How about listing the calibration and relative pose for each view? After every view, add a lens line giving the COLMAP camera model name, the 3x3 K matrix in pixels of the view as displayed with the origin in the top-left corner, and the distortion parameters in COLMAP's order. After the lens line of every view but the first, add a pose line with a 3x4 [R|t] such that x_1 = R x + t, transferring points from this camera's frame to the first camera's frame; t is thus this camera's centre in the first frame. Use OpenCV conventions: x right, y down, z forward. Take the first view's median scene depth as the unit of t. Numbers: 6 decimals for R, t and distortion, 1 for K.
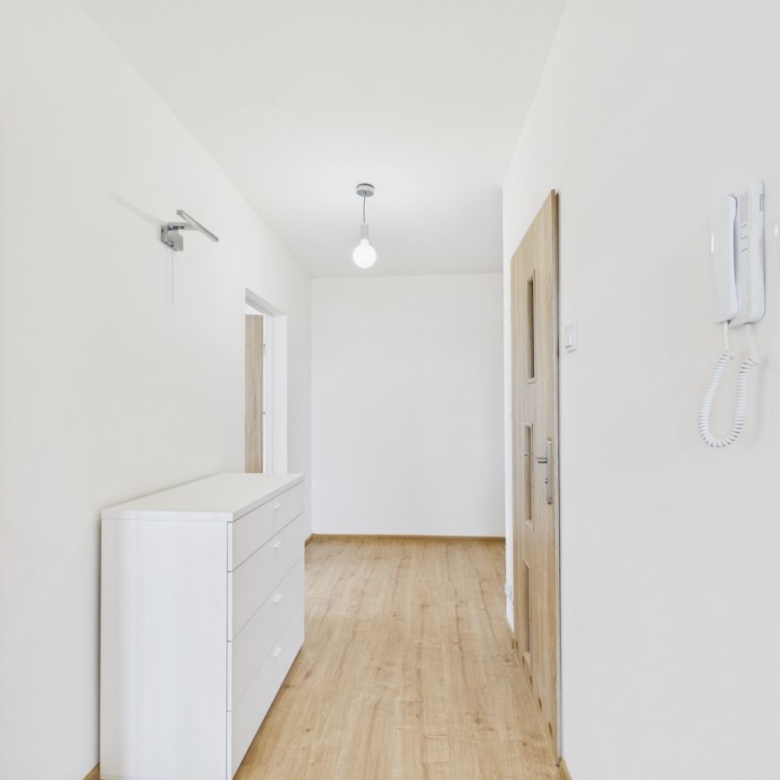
lens RADIAL K [[455.8, 0, 390.5], [0, 455.8, 398.7], [0, 0, 1]] dist [-0.002049, 0.000882]
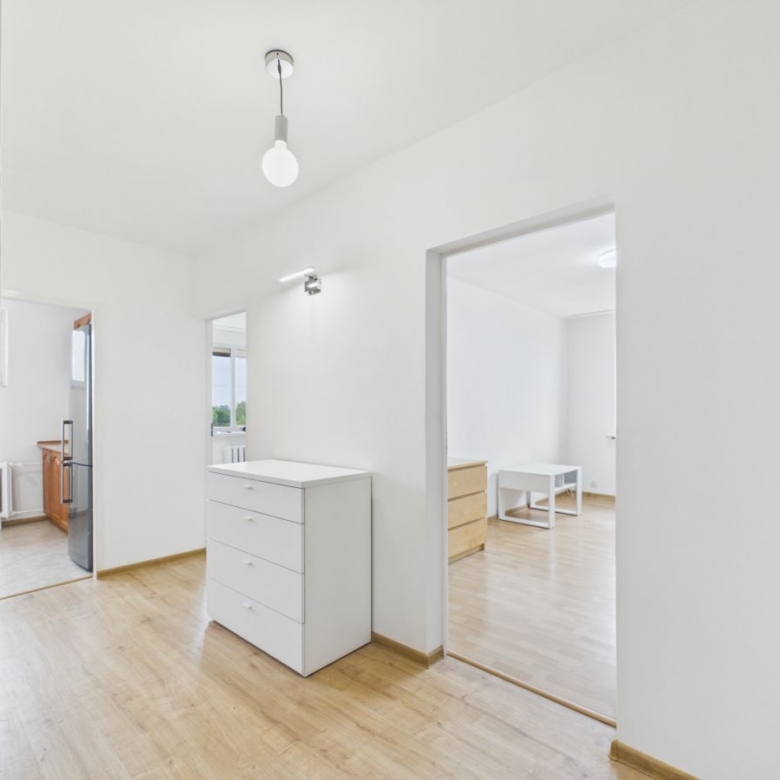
lens RADIAL K [[436.2, 0, 391.3], [0, 436.2, 405.8], [0, 0, 1]] dist [-0.000450, 0.001437]
pose [[-0.592875, -0.002870, -0.805289, 0.428903], [0.025524, 0.999424, -0.022354, 0.037413], [0.804890, -0.033808, -0.592460, 1.820681]]
